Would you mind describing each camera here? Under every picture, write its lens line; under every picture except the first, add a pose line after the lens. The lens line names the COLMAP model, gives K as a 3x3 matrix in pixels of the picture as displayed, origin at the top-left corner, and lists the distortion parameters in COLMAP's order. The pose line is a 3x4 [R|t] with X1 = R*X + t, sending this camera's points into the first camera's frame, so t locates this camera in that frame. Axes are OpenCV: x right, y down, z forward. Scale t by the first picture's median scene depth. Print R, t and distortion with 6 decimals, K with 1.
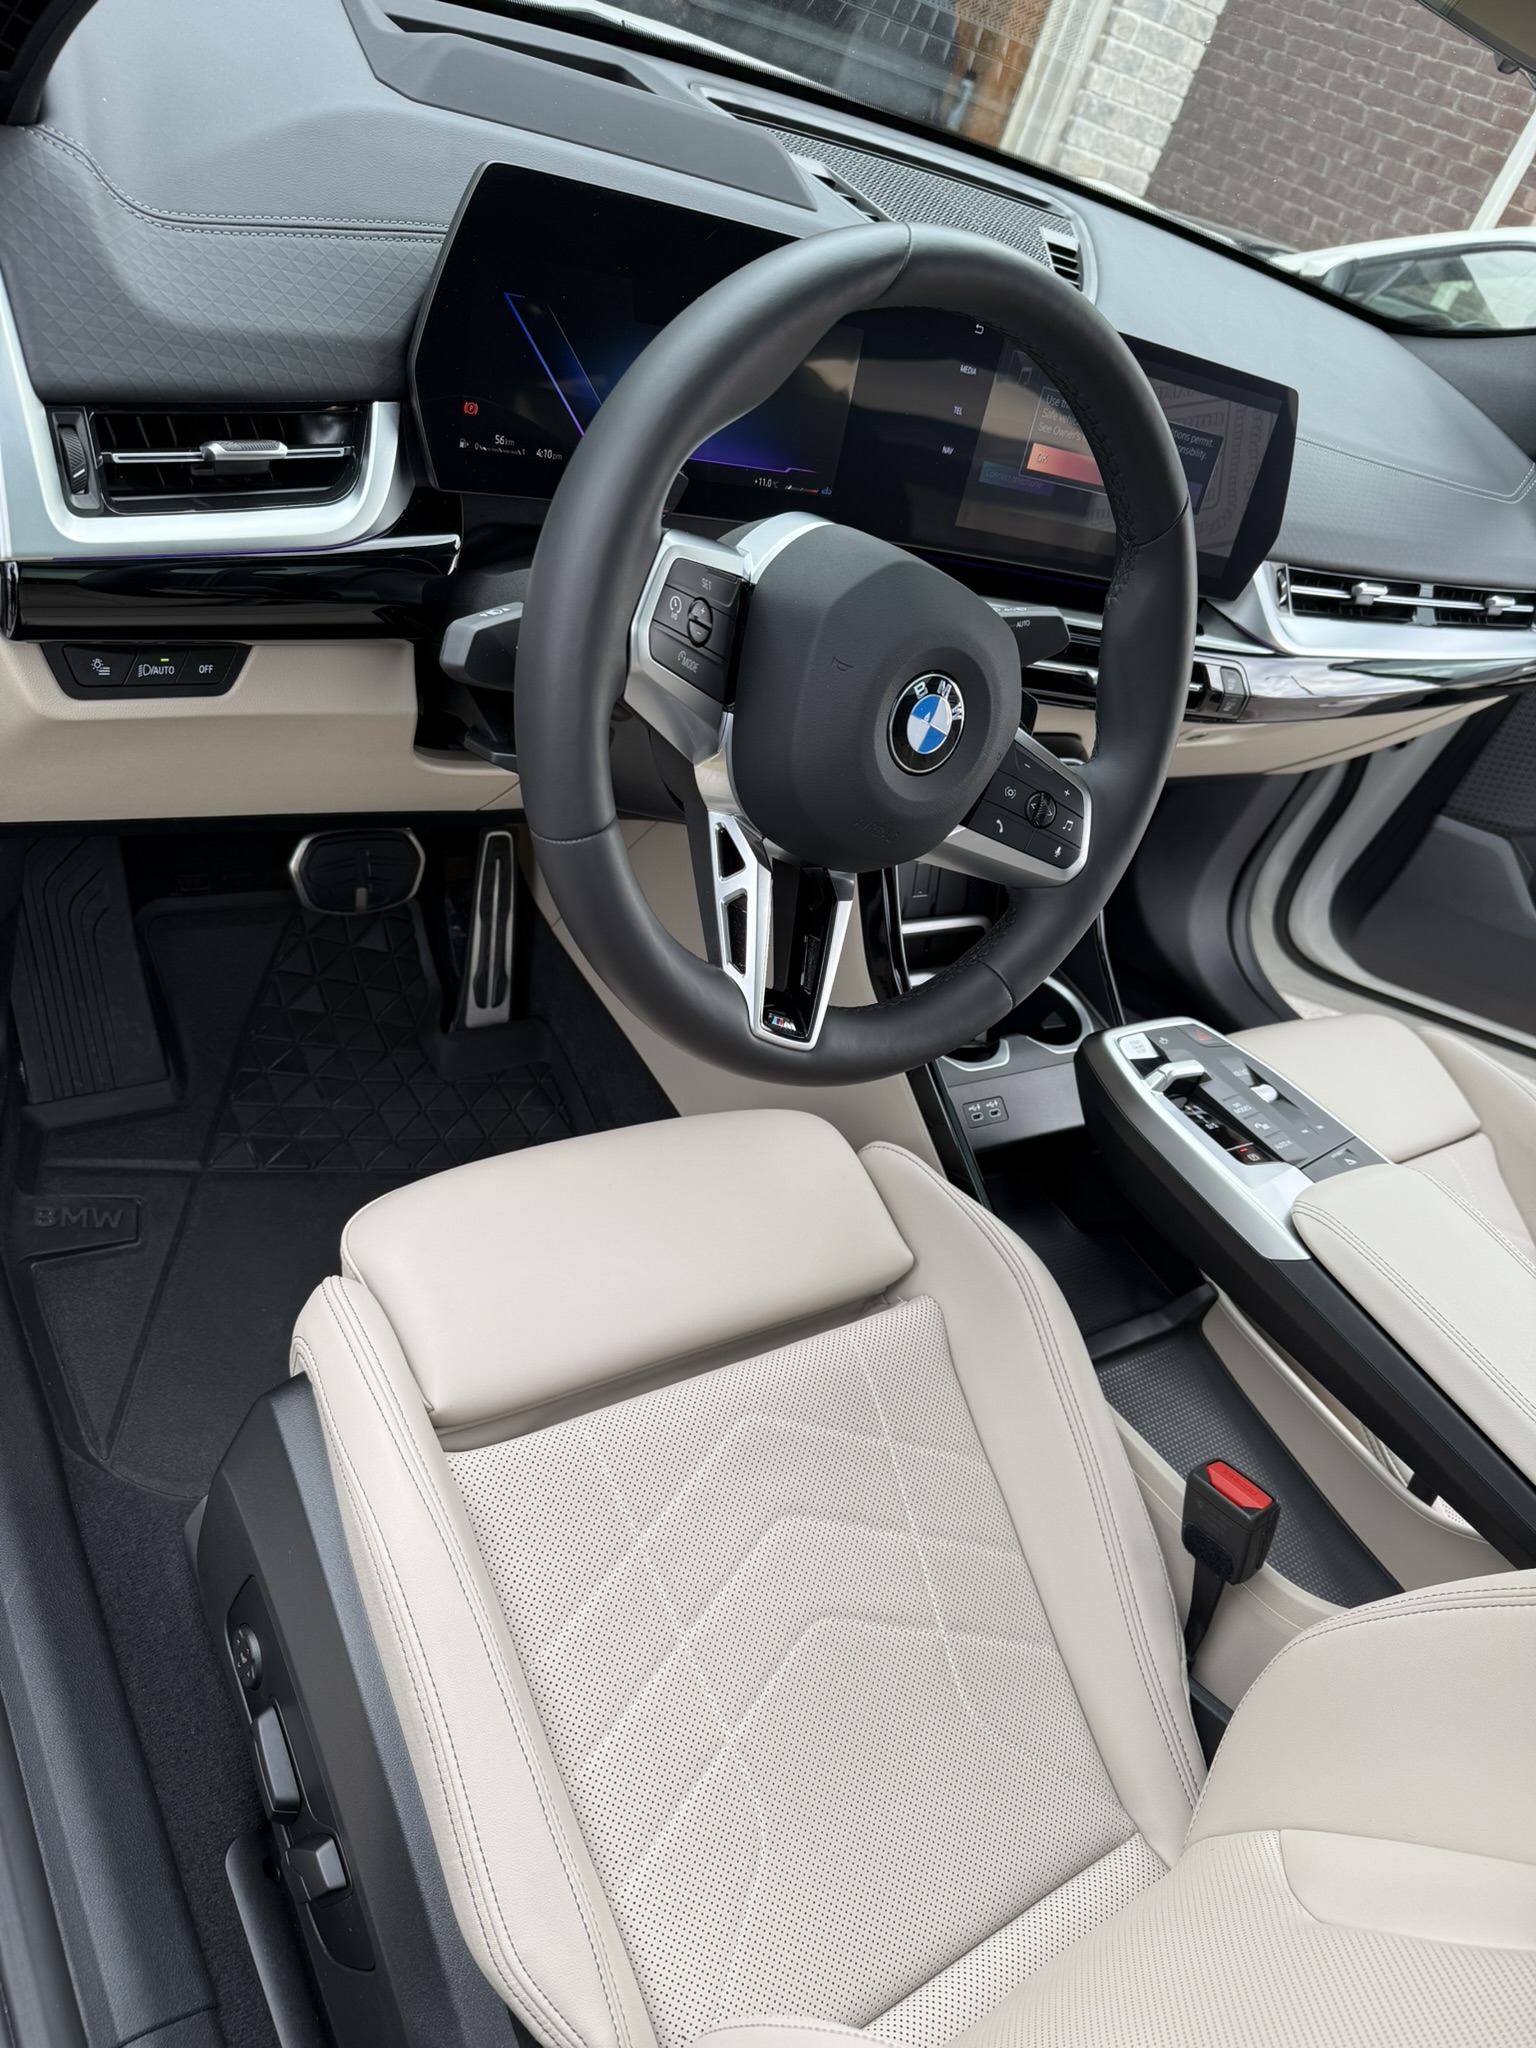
lens RADIAL K [[1471.0, 0, 758.3], [0, 1471.0, 1028.2], [0, 0, 1]] dist [0.002915, 0.001430]
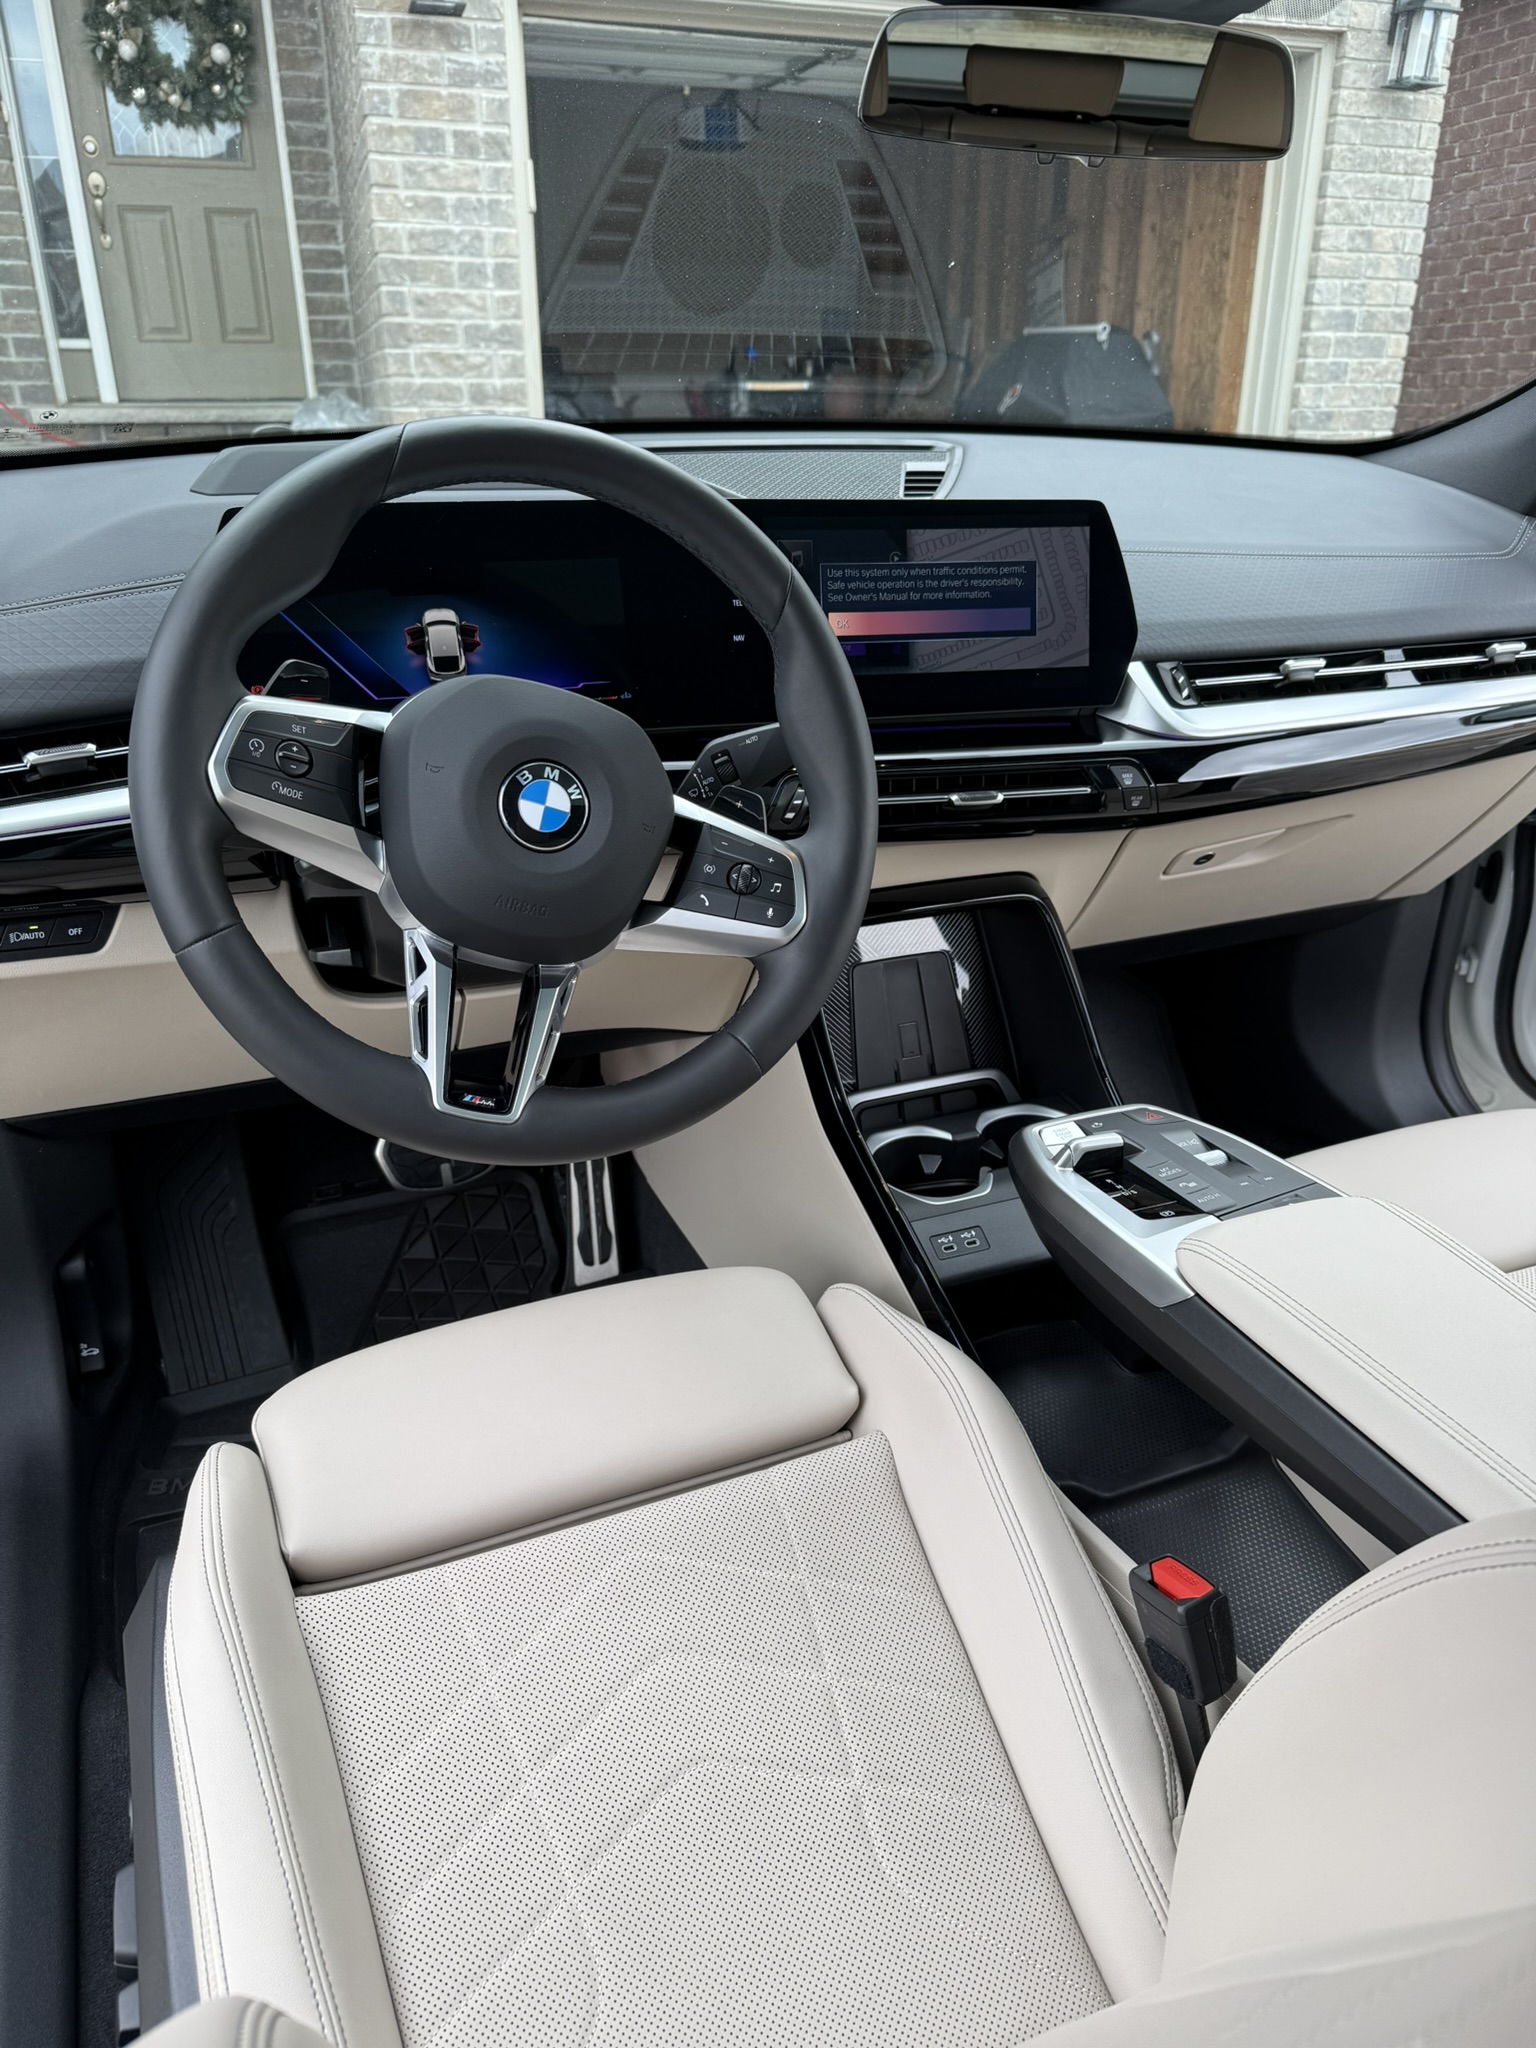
lens RADIAL K [[1455.4, 0, 776.8], [0, 1455.4, 1025.1], [0, 0, 1]] dist [0.070231, -0.078437]
pose [[0.935279, -0.217133, -0.279475, 0.338444], [0.133955, 0.948115, -0.288331, 0.179793], [0.327580, 0.232233, 0.915838, 0.048005]]
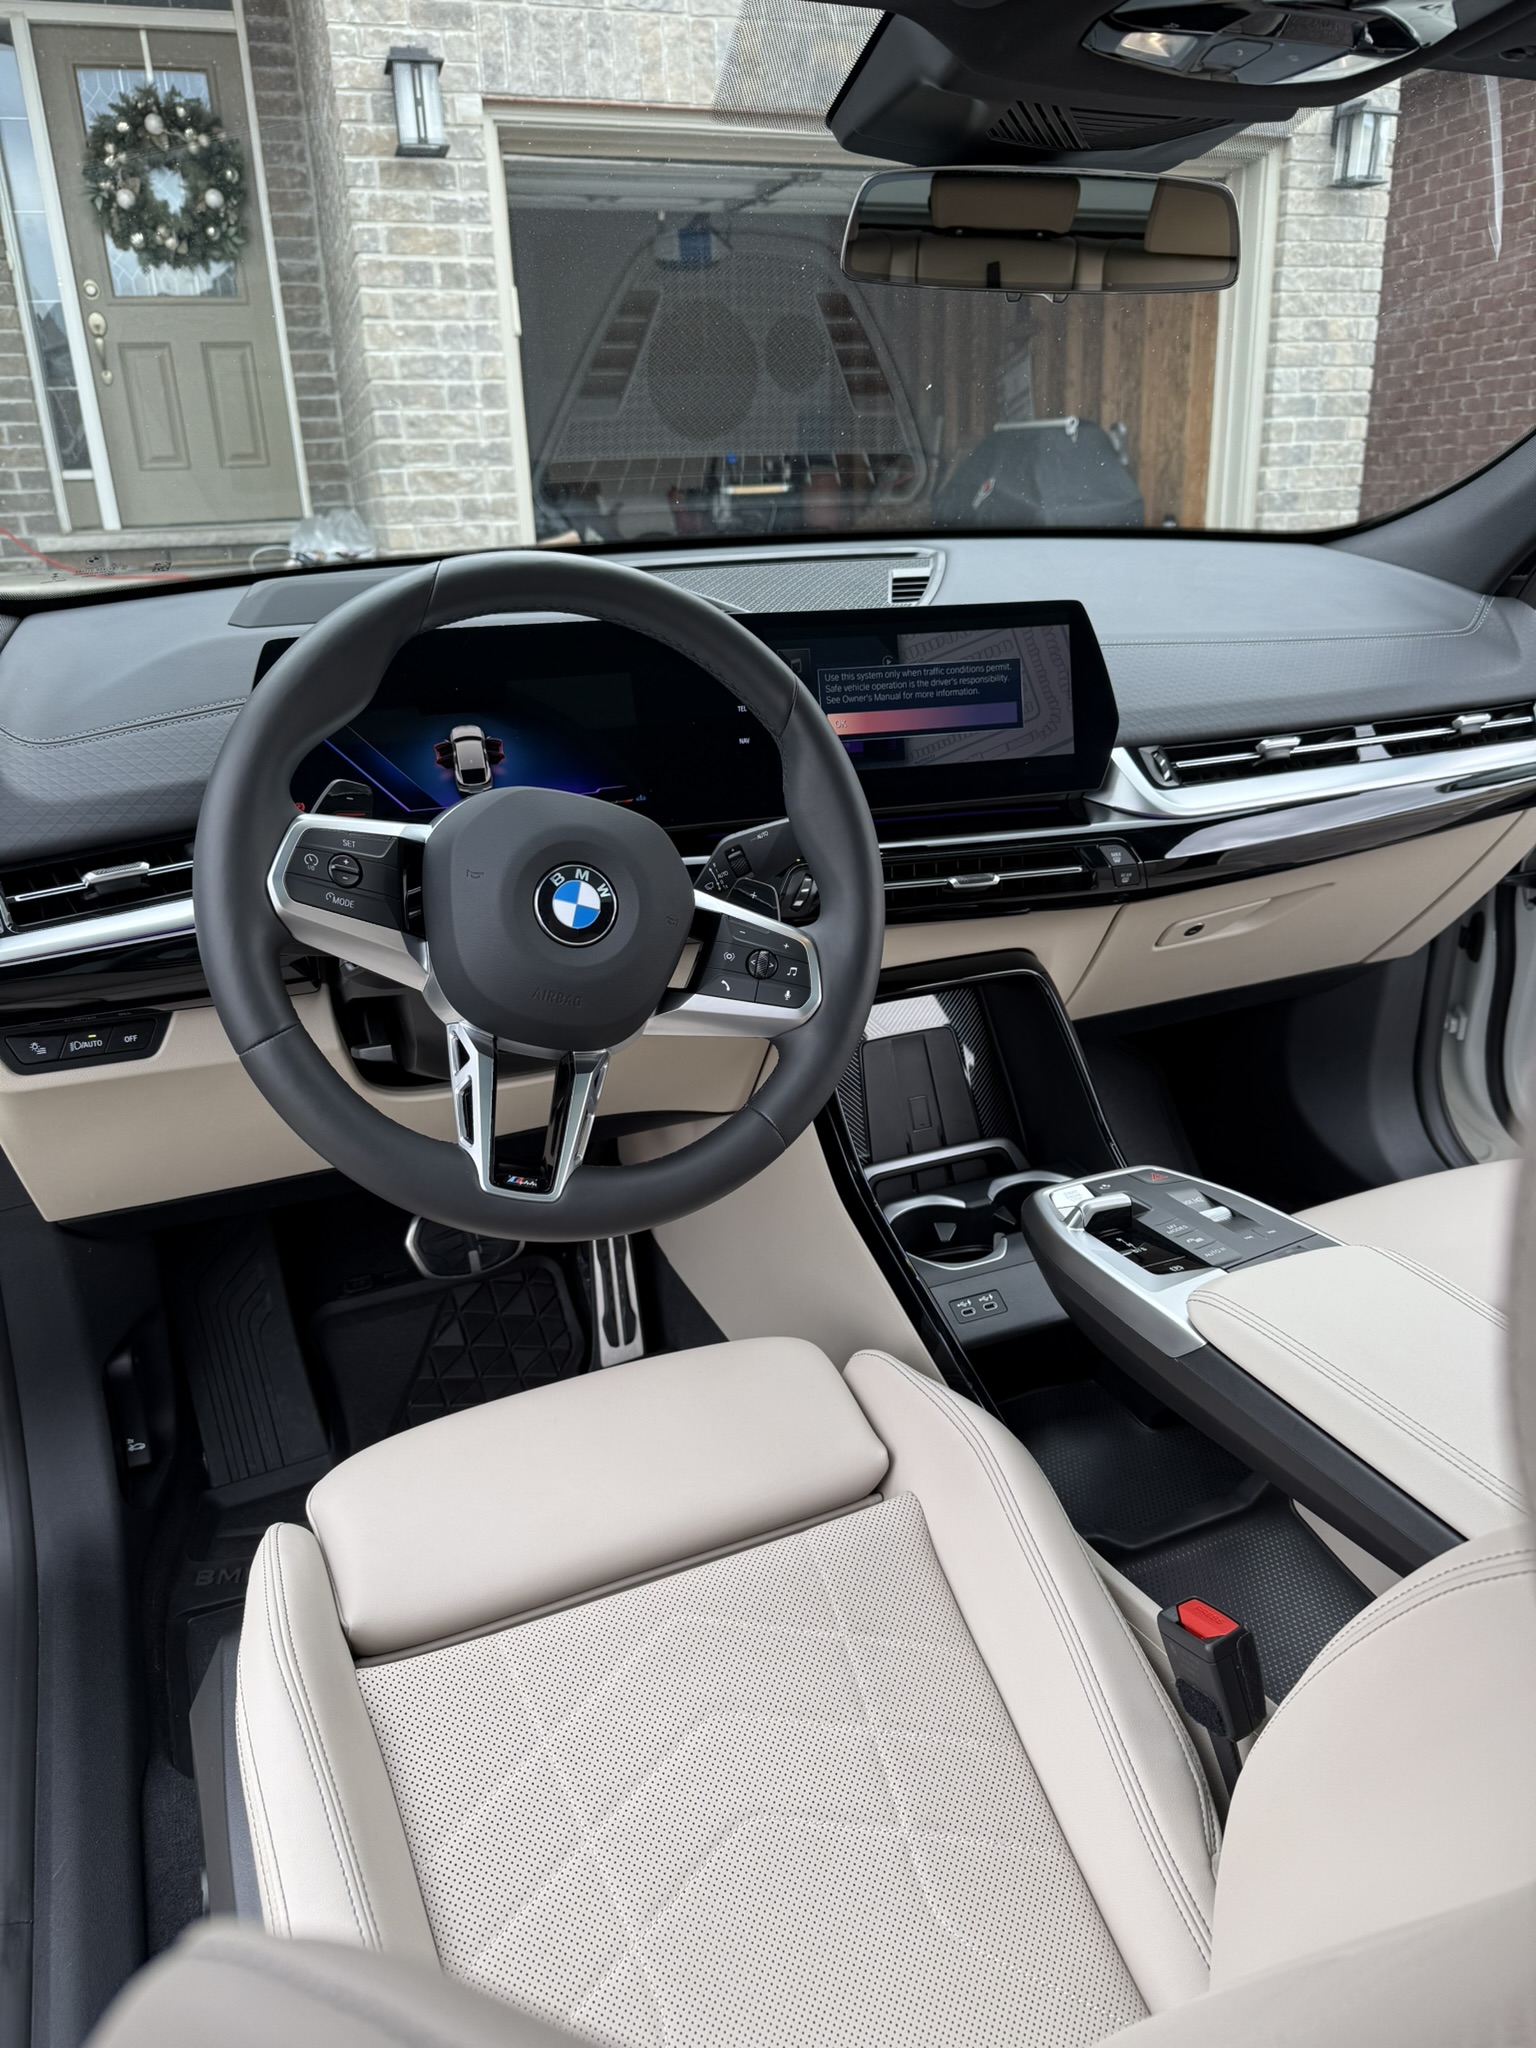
lens RADIAL K [[1457.3, 0, 768.0], [0, 1457.3, 1024.0], [0, 0, 1]] dist [0.083267, -0.109739]
pose [[0.924816, -0.267521, -0.270460, 0.340775], [0.166732, 0.924081, -0.343912, 0.196118], [0.341931, 0.272961, 0.899208, 0.001498]]
